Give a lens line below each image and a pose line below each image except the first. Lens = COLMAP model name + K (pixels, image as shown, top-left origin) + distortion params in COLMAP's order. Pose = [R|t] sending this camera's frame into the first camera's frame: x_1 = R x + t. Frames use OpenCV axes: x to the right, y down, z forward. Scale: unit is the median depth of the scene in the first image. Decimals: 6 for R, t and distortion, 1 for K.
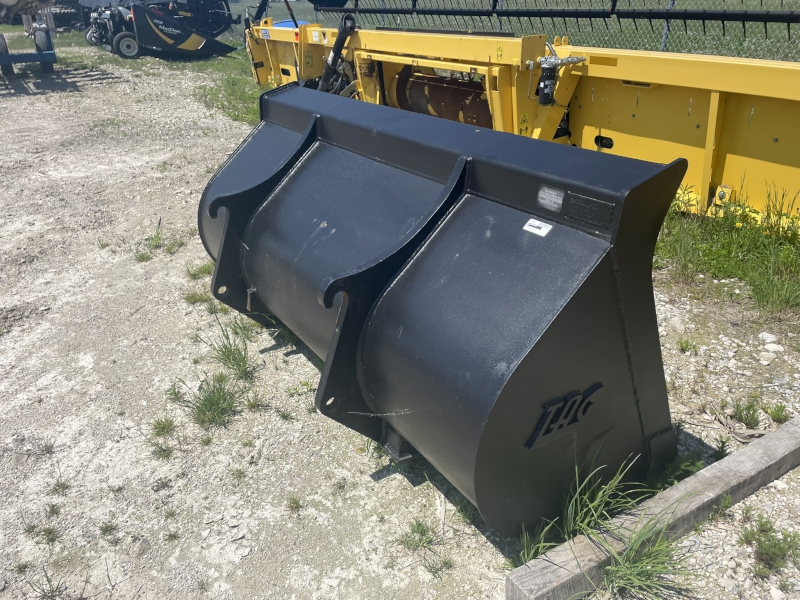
lens RADIAL K [[593.3, 0, 397.2], [0, 593.3, 299.2], [0, 0, 1]] dist [0.002232, -0.005973]
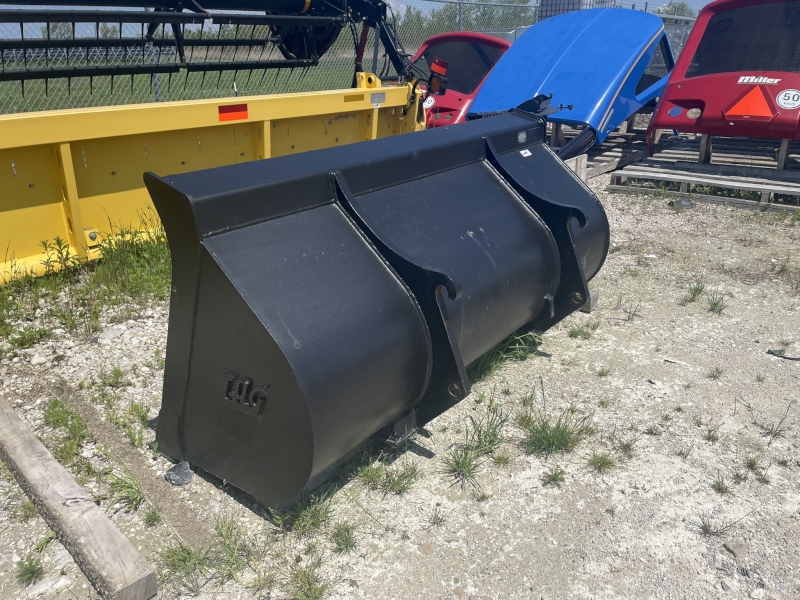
lens RADIAL K [[593.3, 0, 397.2], [0, 593.3, 299.2], [0, 0, 1]] dist [0.002232, -0.005973]
pose [[-0.286473, -0.349375, 0.892116, -1.134497], [0.456771, 0.768704, 0.447721, -0.601238], [-0.842195, 0.535753, -0.060628, 1.280800]]
